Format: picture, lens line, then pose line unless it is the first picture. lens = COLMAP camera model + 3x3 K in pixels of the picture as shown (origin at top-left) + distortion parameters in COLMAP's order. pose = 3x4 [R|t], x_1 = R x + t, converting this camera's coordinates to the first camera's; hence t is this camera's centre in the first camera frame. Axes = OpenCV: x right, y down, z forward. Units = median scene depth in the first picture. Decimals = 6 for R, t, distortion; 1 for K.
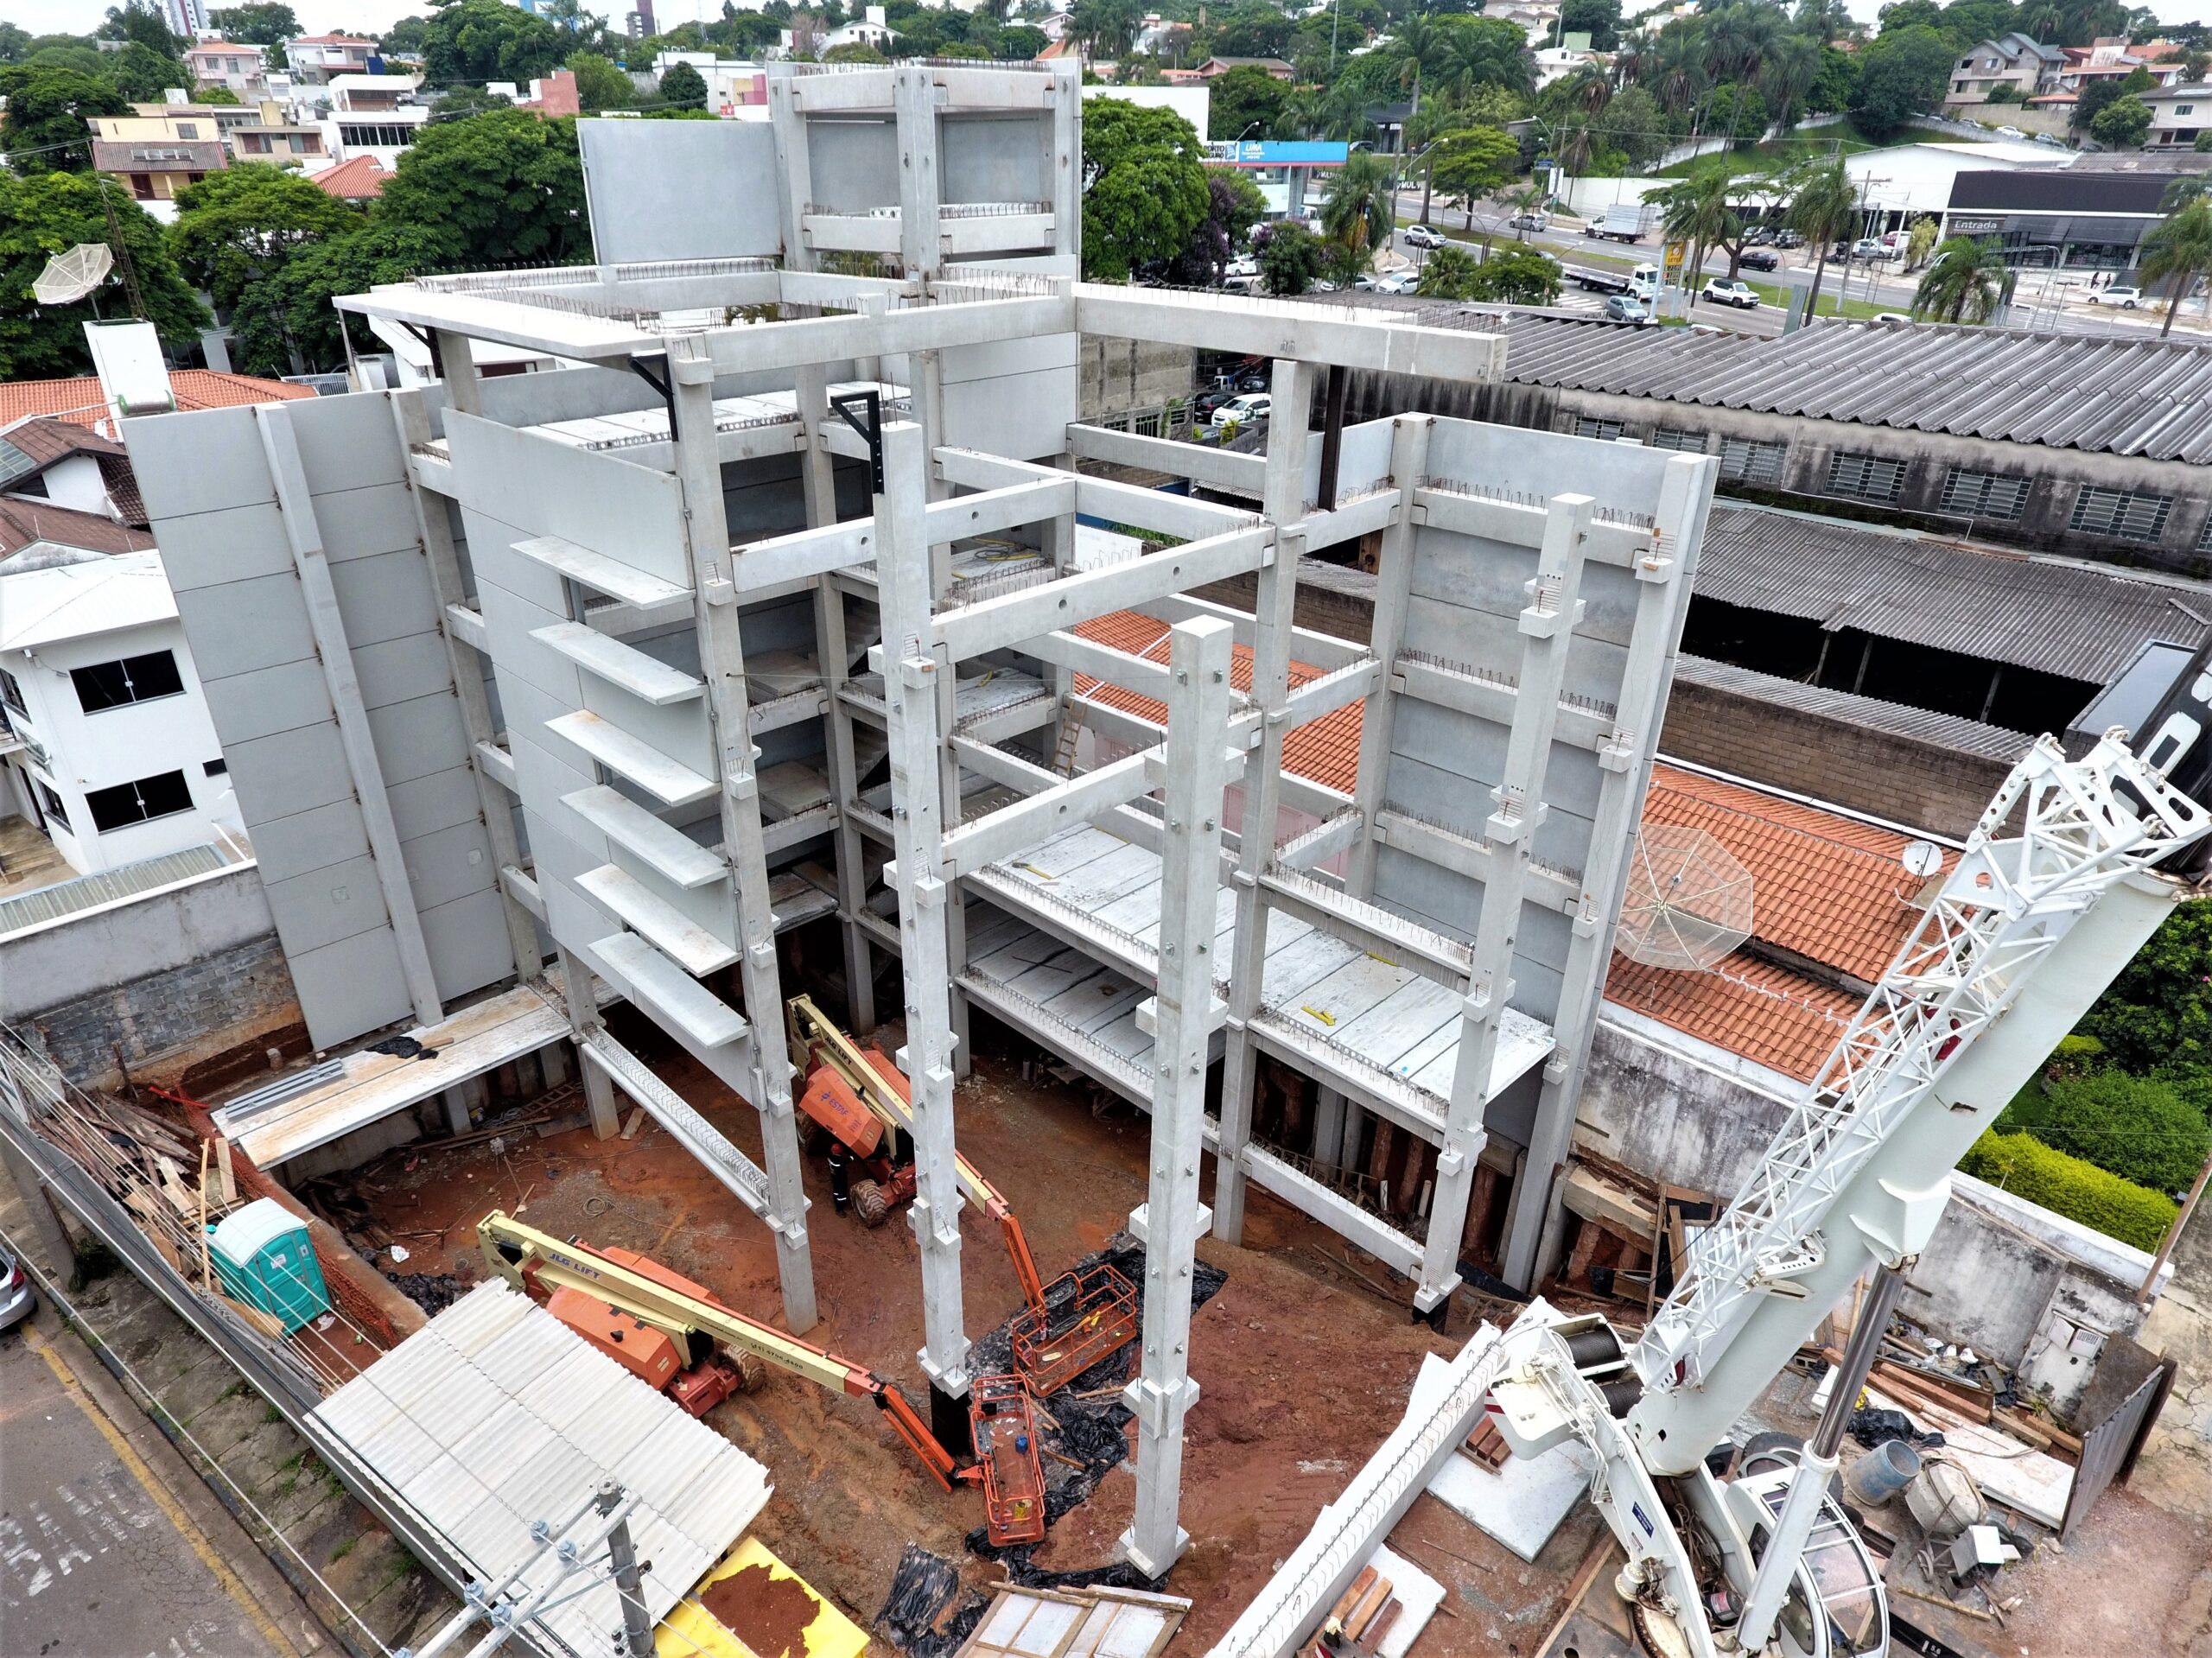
lens RADIAL K [[1319.3, 0, 1100.4], [0, 1319.3, 824.6], [0, 0, 1]] dist [0.001879, -0.000867]
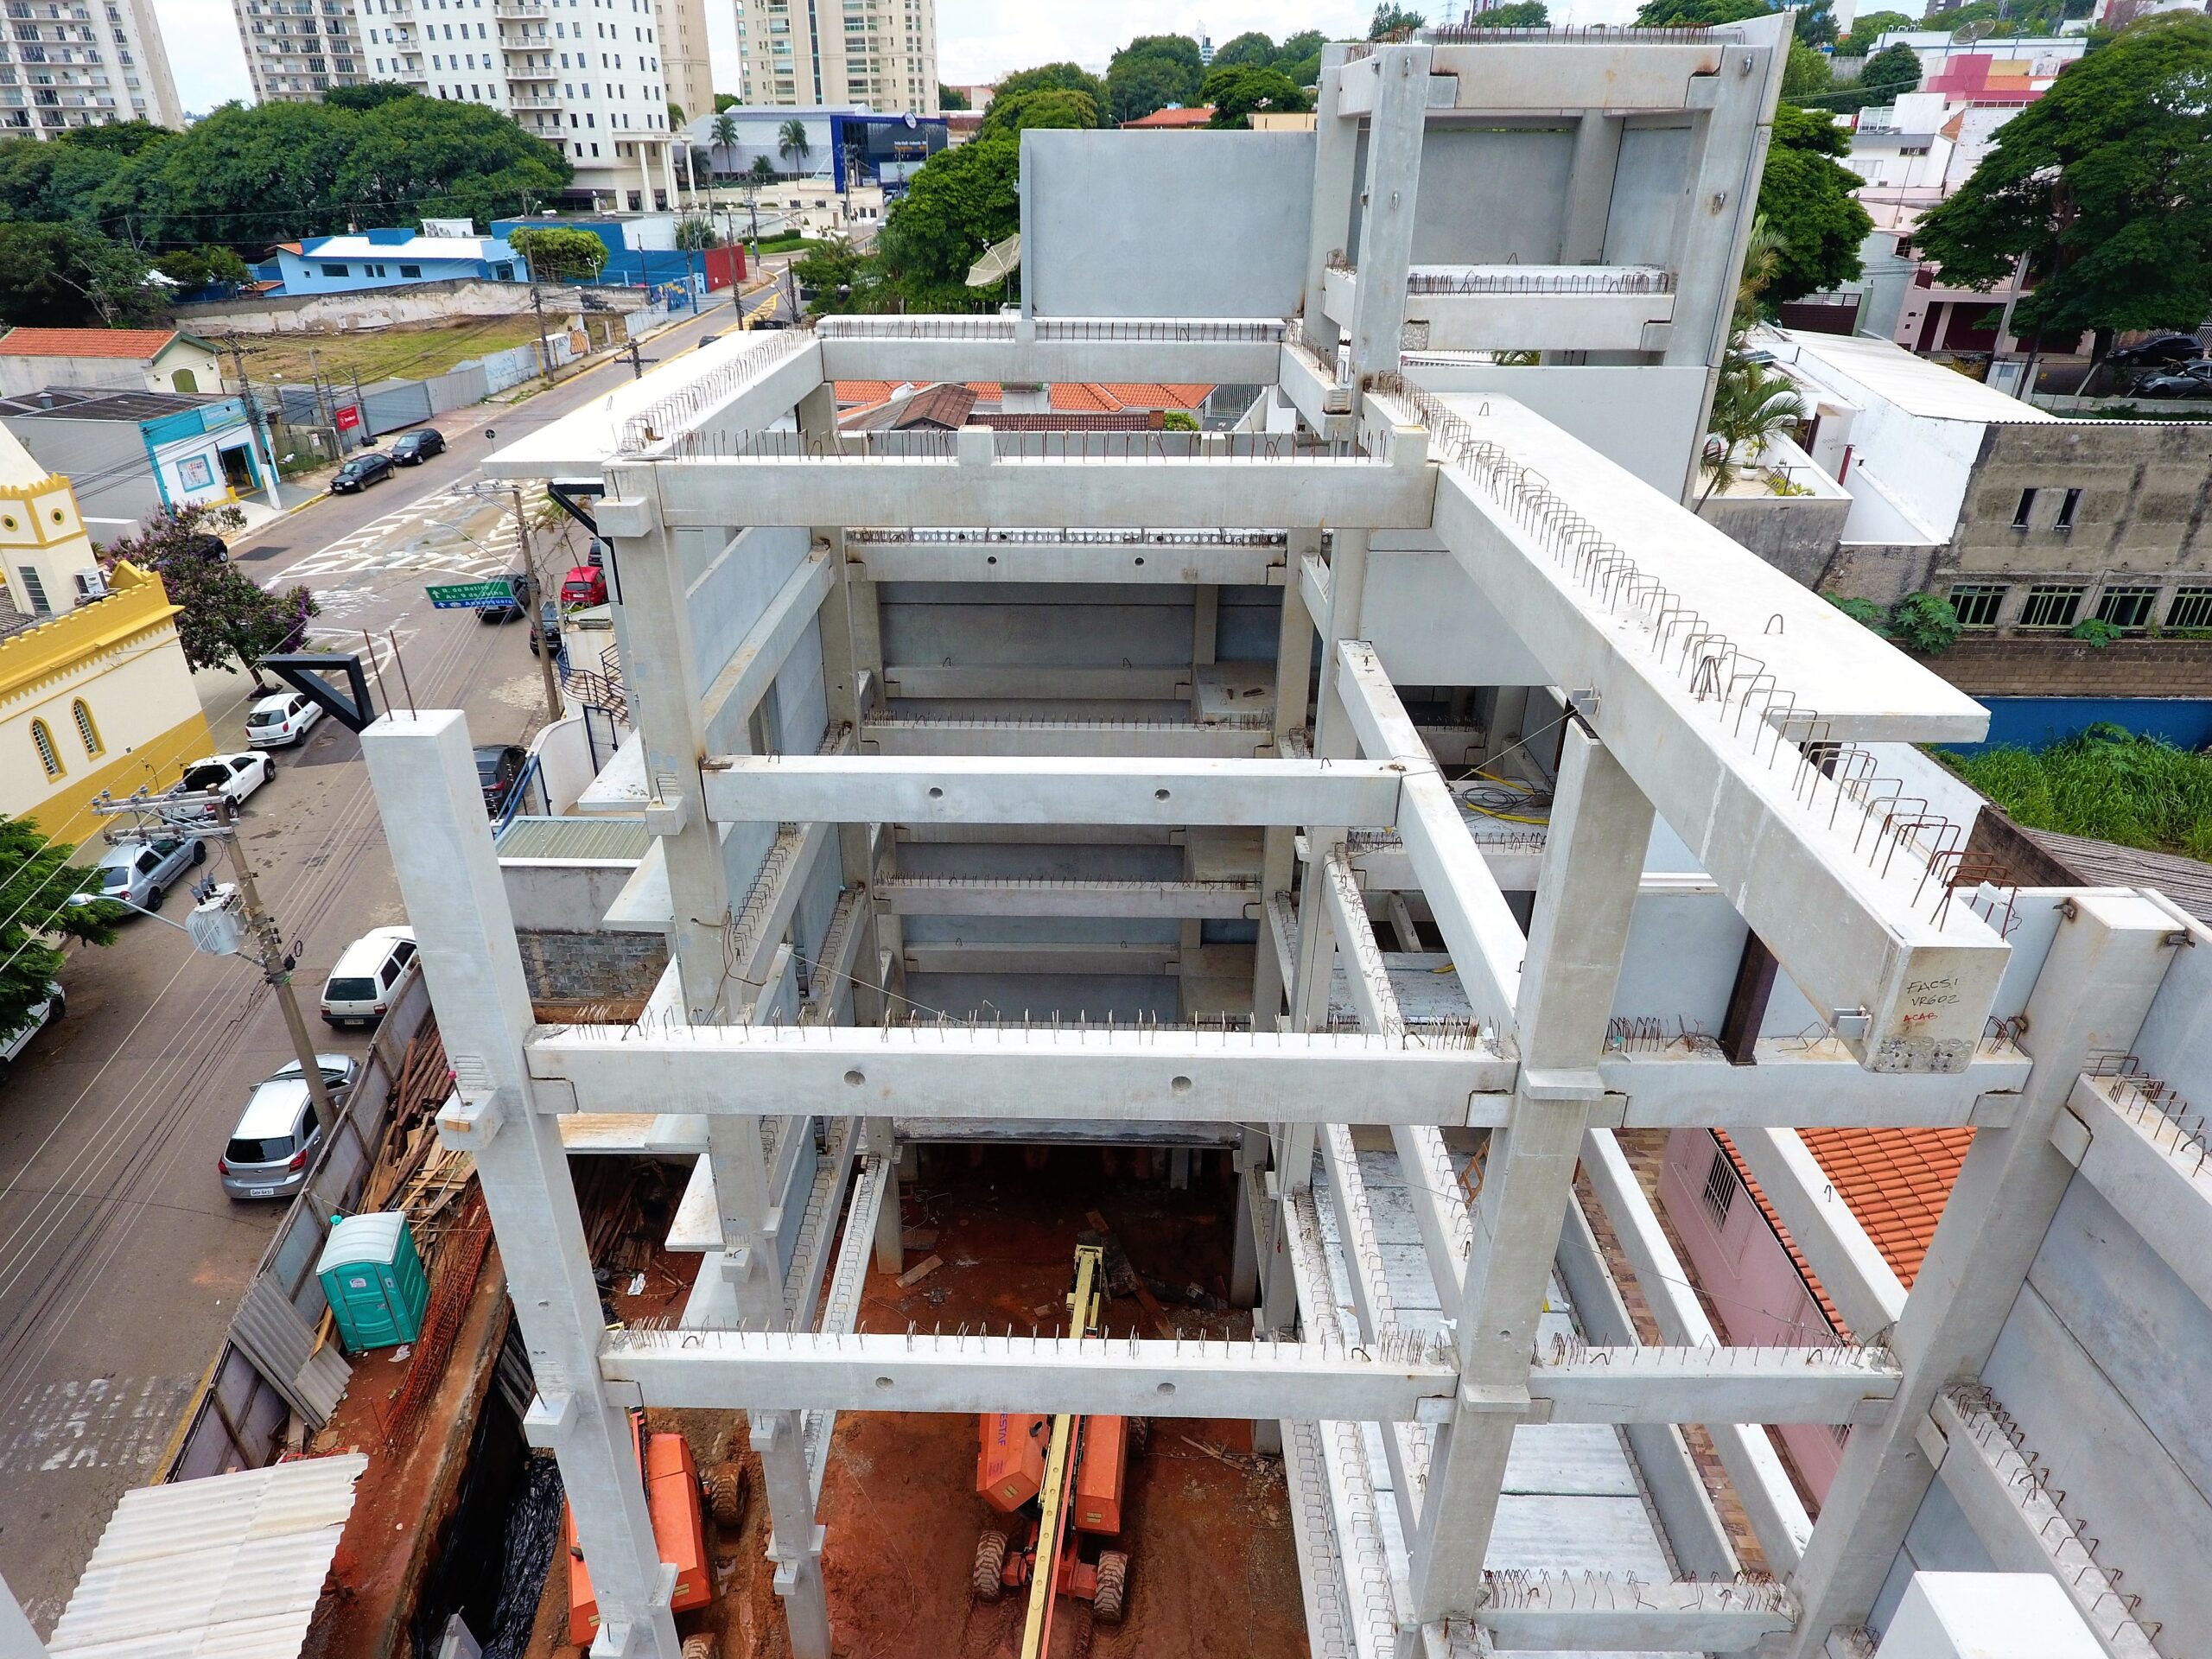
lens RADIAL K [[1319.4, 0, 1104.3], [0, 1319.4, 826.3], [0, 0, 1]] dist [0.001879, -0.000867]
pose [[0.693584, 0.335516, -0.637471, 0.221372], [-0.331640, 0.934280, 0.130902, -0.234980], [0.639497, 0.120619, 0.759273, 0.430044]]
